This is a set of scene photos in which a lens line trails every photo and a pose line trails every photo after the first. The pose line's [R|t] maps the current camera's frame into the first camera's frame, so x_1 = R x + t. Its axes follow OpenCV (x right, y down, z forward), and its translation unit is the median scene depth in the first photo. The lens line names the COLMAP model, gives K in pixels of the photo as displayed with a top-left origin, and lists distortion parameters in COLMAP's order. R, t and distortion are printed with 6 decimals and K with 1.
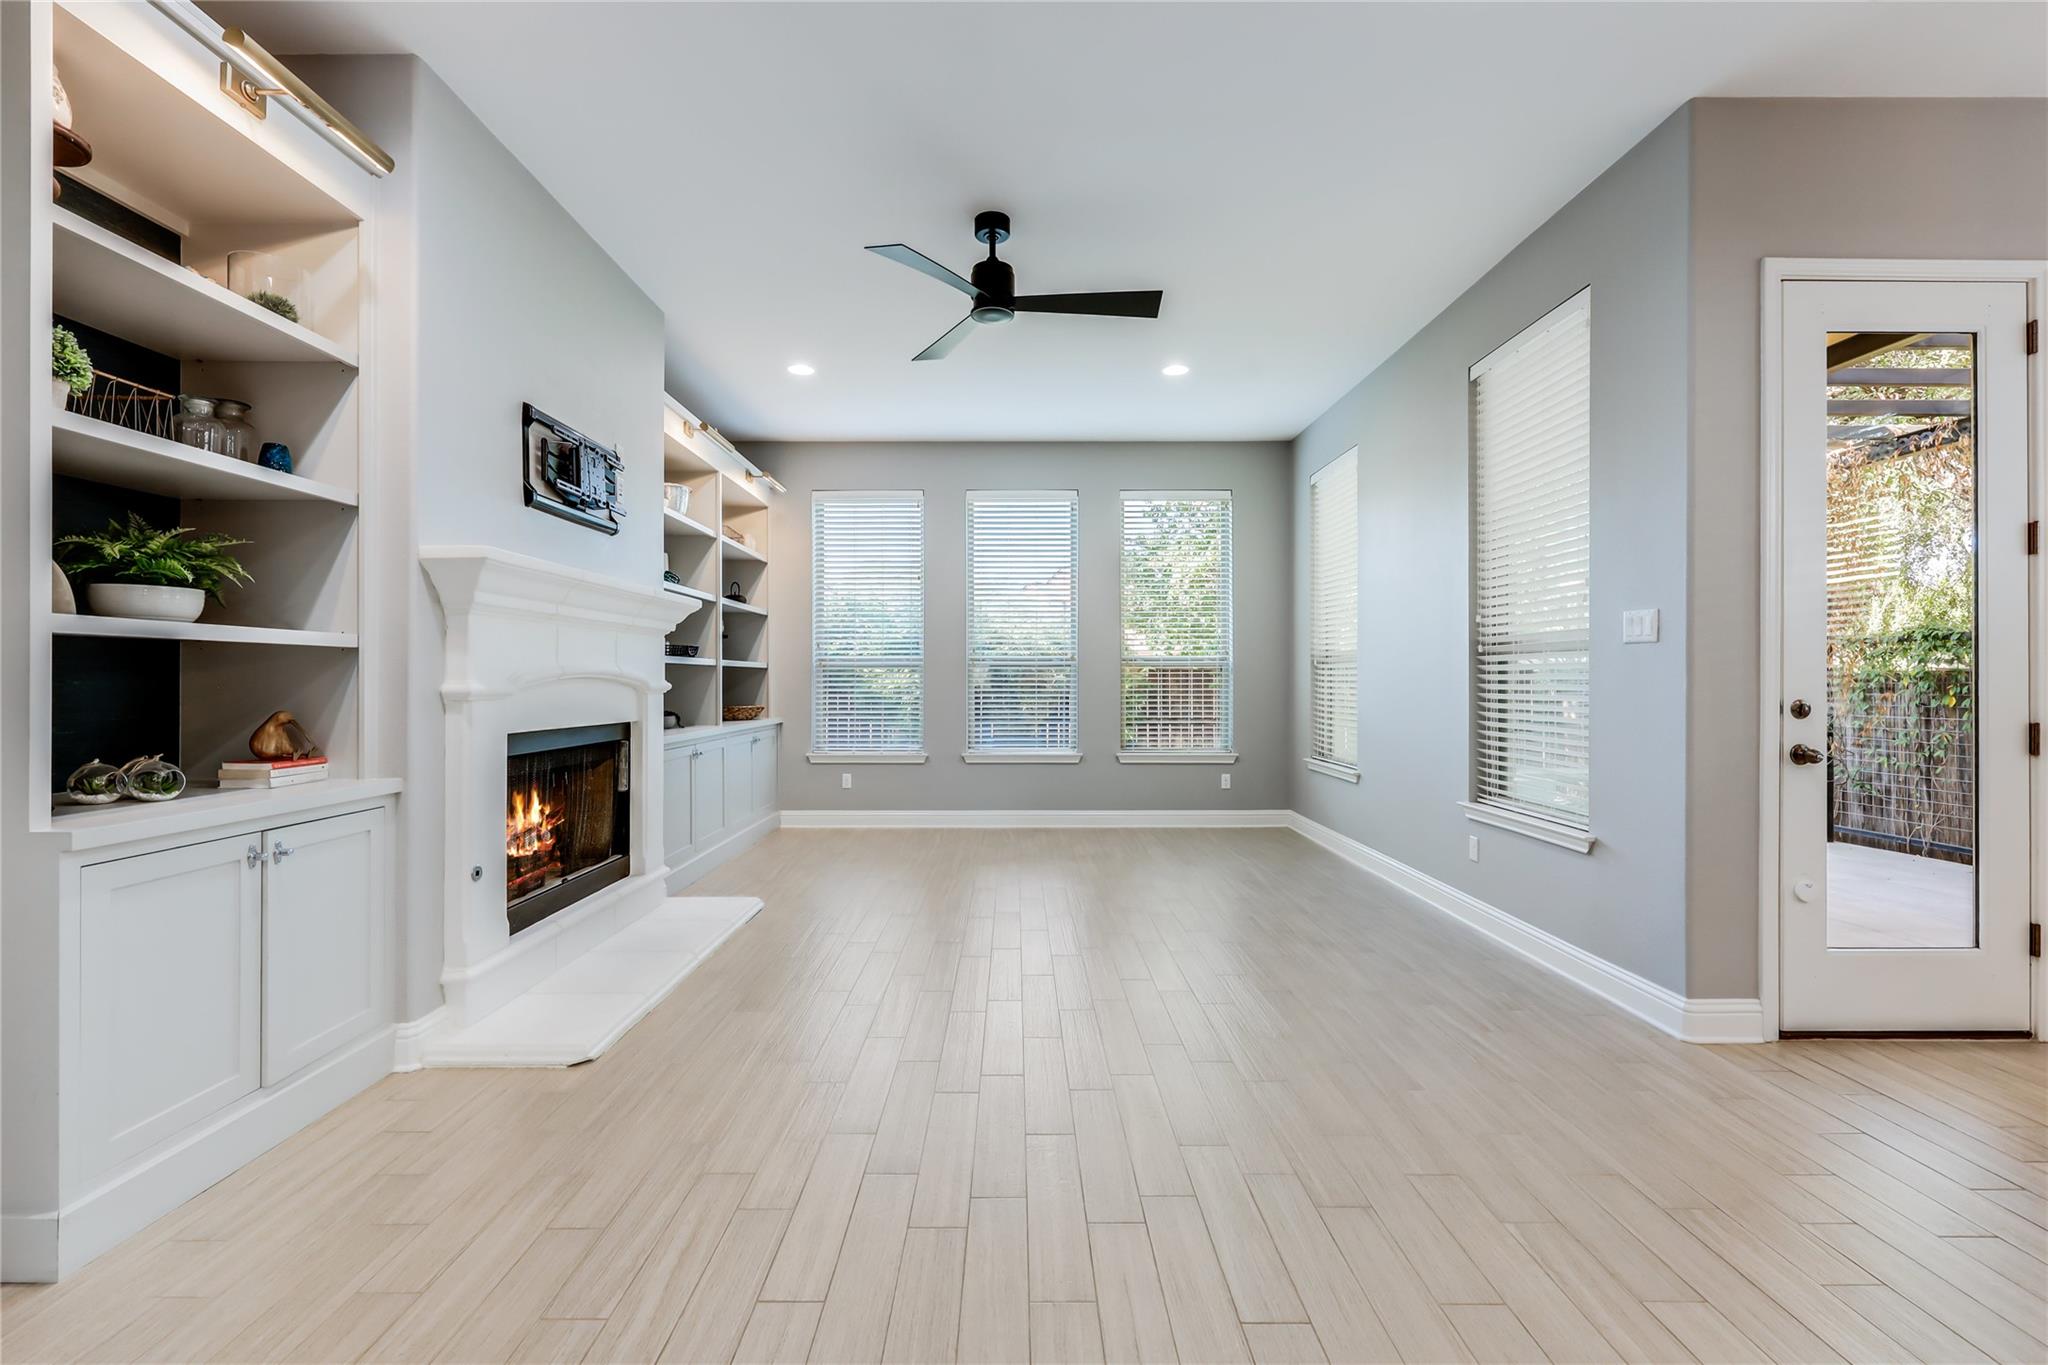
lens RADIAL K [[874.4, 0, 1014.6], [0, 874.4, 677.4], [0, 0, 1]] dist [0.000079, -0.000103]
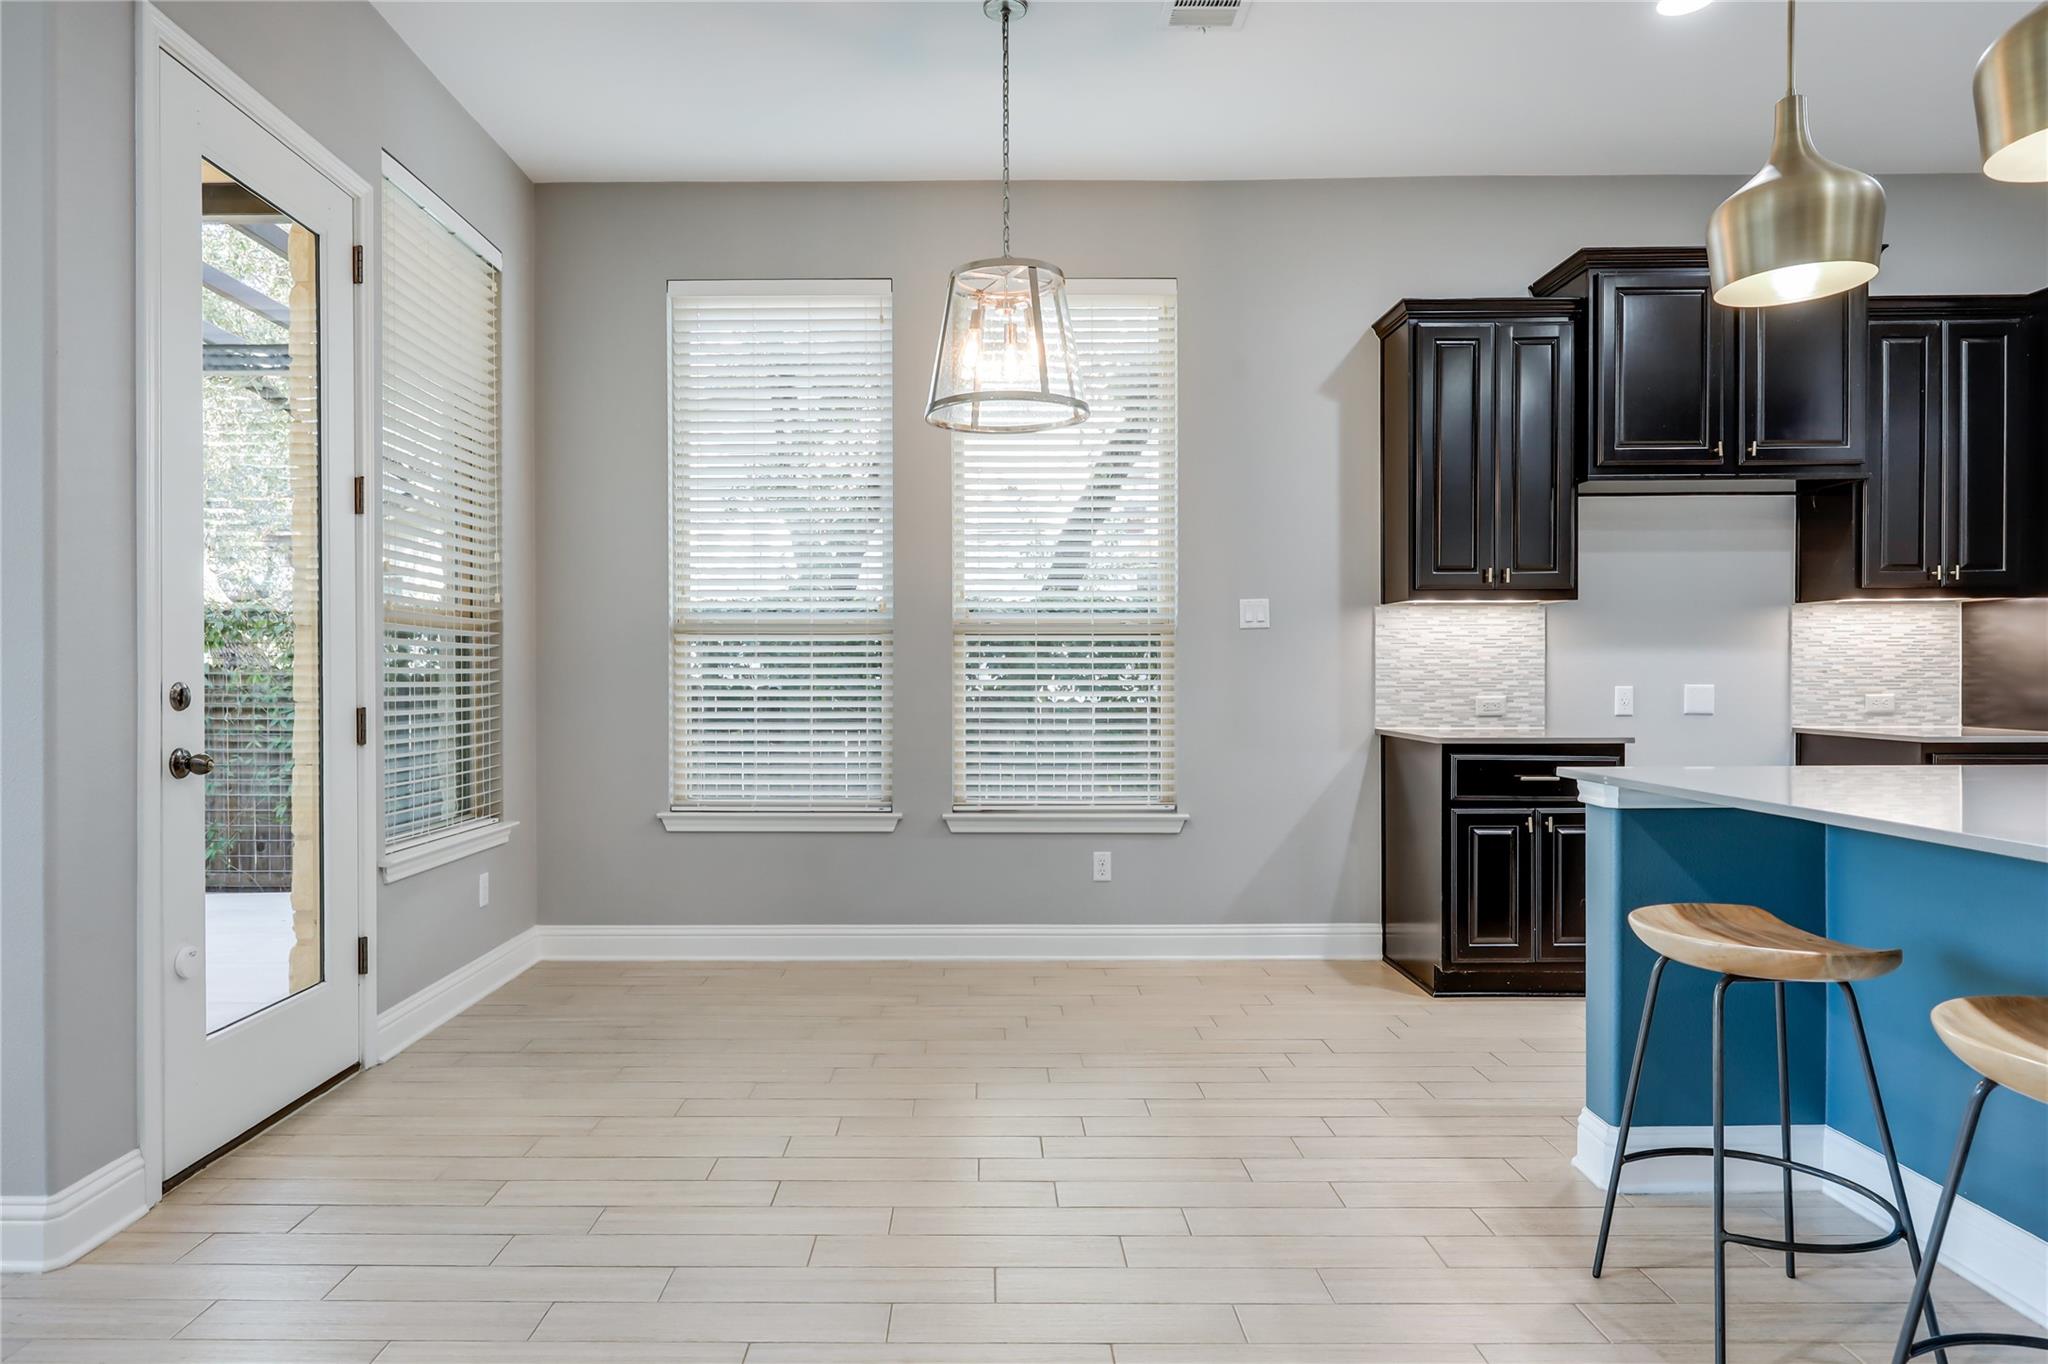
lens RADIAL K [[1191.5, 0, 971.4], [0, 1191.5, 682.6], [0, 0, 1]] dist [-0.006115, 0.001615]
pose [[0.011964, -0.006260, 0.999909, -0.011096], [0.000777, 0.999980, 0.006251, 0.015824], [-0.999928, 0.000702, 0.011968, 0.296143]]
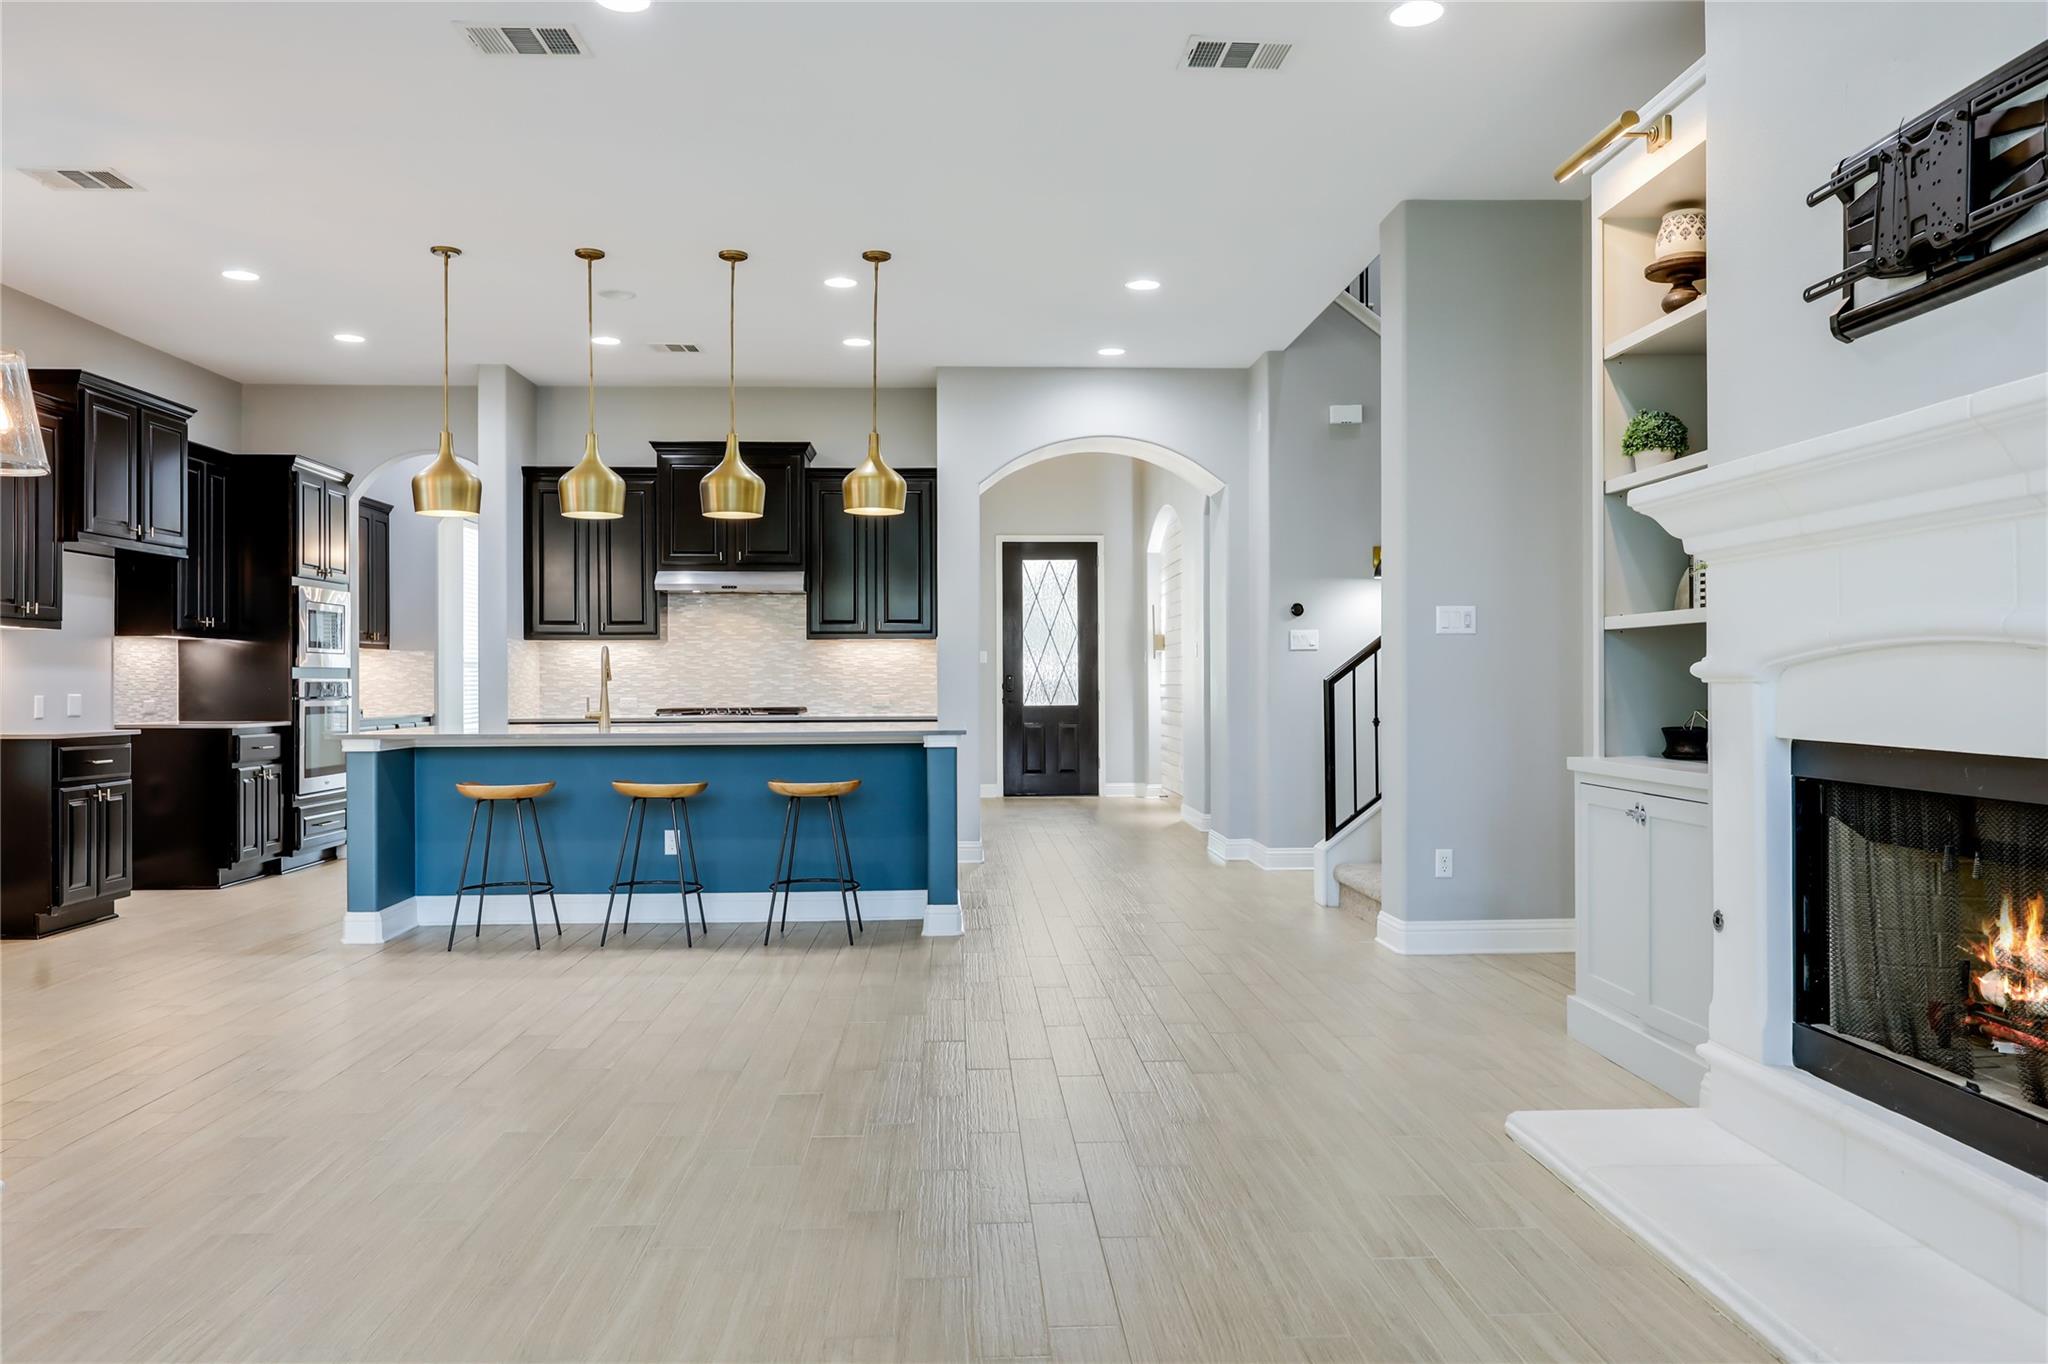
lens RADIAL K [[1482.2, 0, 1024.0], [0, 1482.2, 682.0], [0, 0, 1]] dist [0.006610, 0.000717]
pose [[-0.998988, 0.003454, -0.044853, 0.012642], [0.003638, 0.999985, -0.004018, 0.022466], [0.044838, -0.004177, -0.998986, 1.730329]]
